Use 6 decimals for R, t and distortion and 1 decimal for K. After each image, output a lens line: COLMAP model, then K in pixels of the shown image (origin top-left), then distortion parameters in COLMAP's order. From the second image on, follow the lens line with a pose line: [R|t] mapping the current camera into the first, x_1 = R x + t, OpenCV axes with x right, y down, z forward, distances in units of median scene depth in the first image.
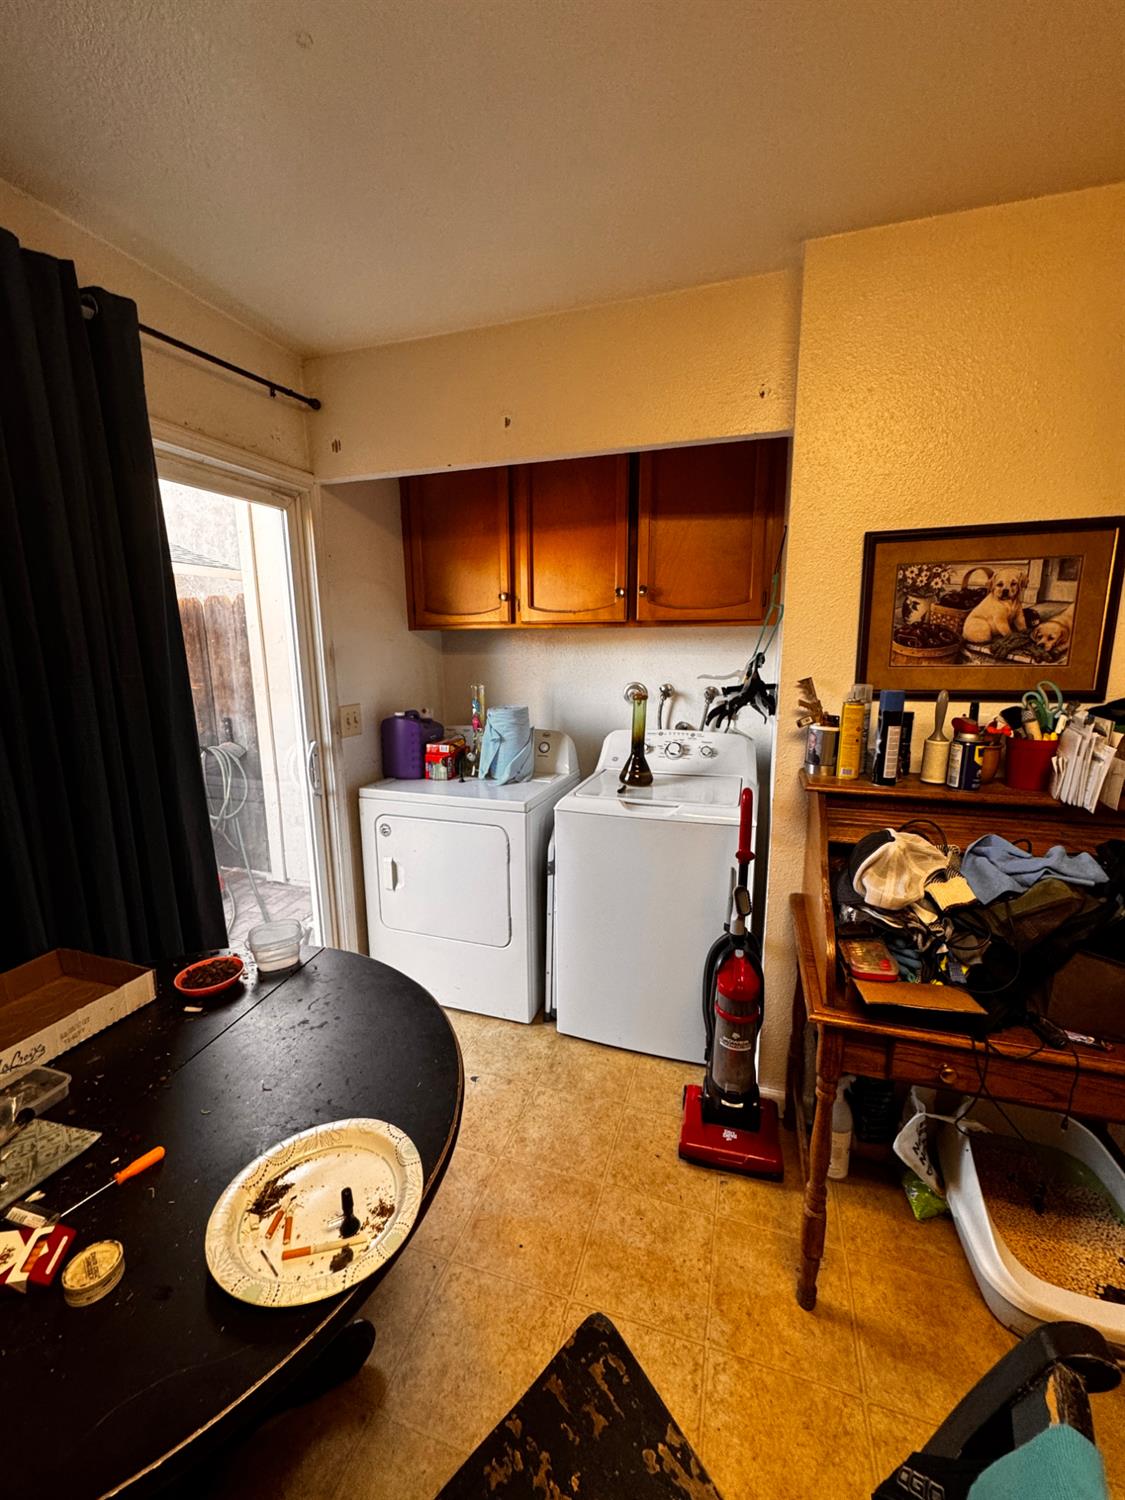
lens RADIAL K [[599.7, 0, 562.9], [0, 599.7, 746.2], [0, 0, 1]] dist [-0.004192, -0.000073]
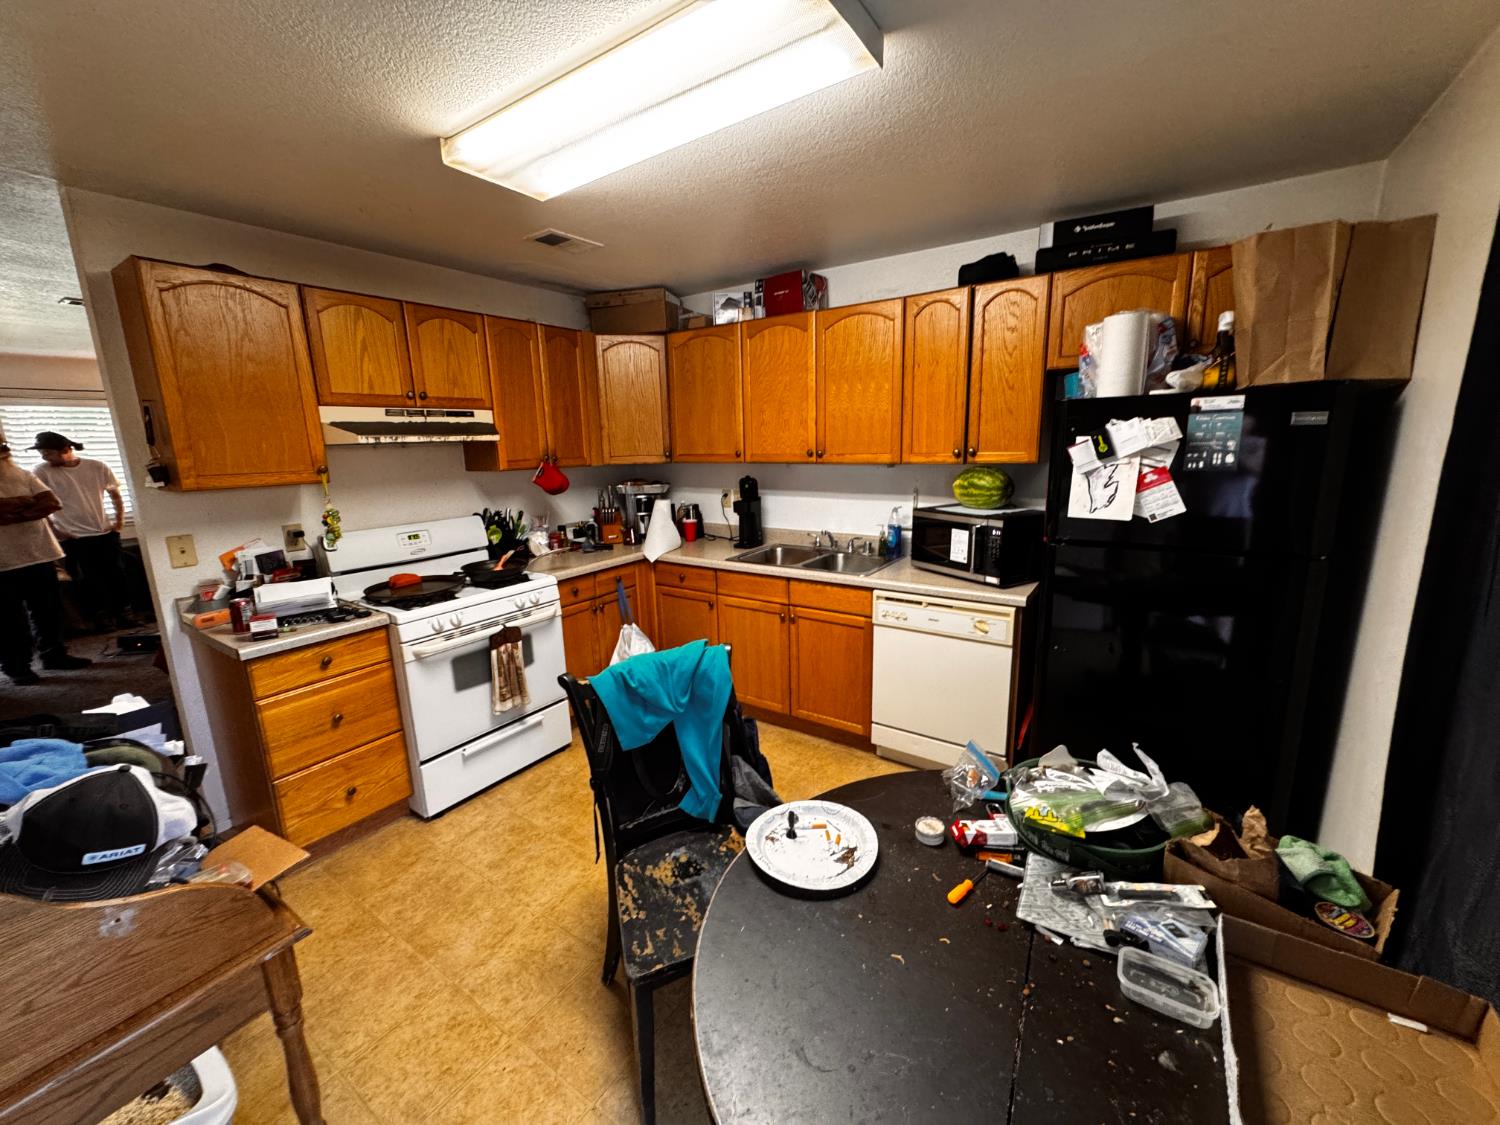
lens RADIAL K [[599.7, 0, 755.7], [0, 599.7, 556.0], [0, 0, 1]] dist [-0.004192, -0.000073]
pose [[-0.957690, -0.028929, 0.286343, -0.705353], [0.082541, 0.925530, 0.369570, -0.504695], [-0.275710, 0.377568, -0.883983, 2.173154]]
